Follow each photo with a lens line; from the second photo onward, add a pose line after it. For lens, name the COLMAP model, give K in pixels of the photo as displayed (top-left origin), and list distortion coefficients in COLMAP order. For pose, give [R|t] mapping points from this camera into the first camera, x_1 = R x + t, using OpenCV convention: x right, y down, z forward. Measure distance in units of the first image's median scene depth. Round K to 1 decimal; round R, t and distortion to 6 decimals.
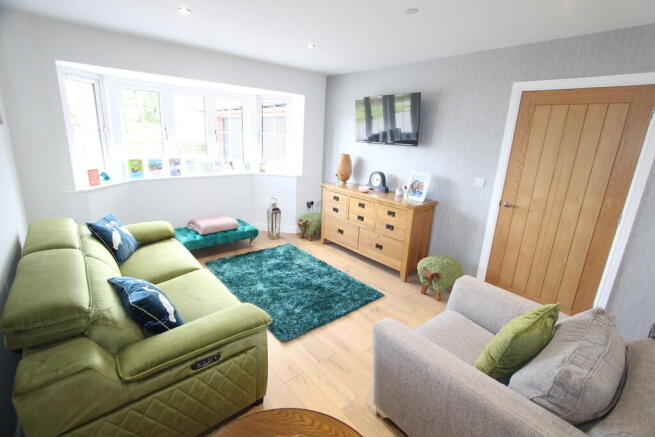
lens RADIAL K [[300.6, 0, 327.7], [0, 300.6, 213.1], [0, 0, 1]] dist [-0.002556, -0.000009]
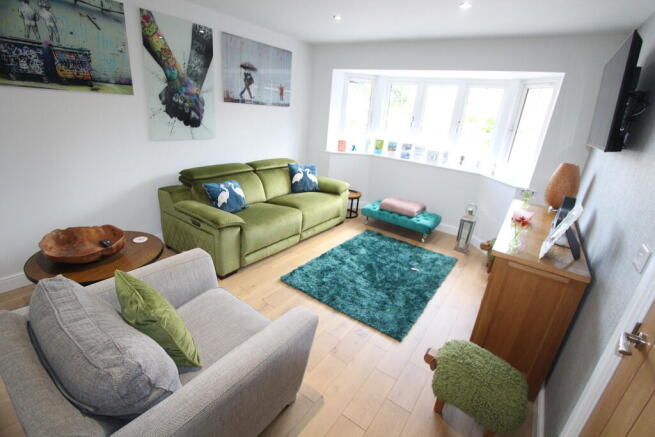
lens RADIAL K [[300.6, 0, 328.1], [0, 300.6, 220.0], [0, 0, 1]] dist [-0.002556, -0.000009]
pose [[0.244792, 0.322562, -0.914347, 0.580708], [-0.320803, 0.916869, 0.237565, -0.093149], [0.914966, 0.235171, 0.327921, 0.431500]]
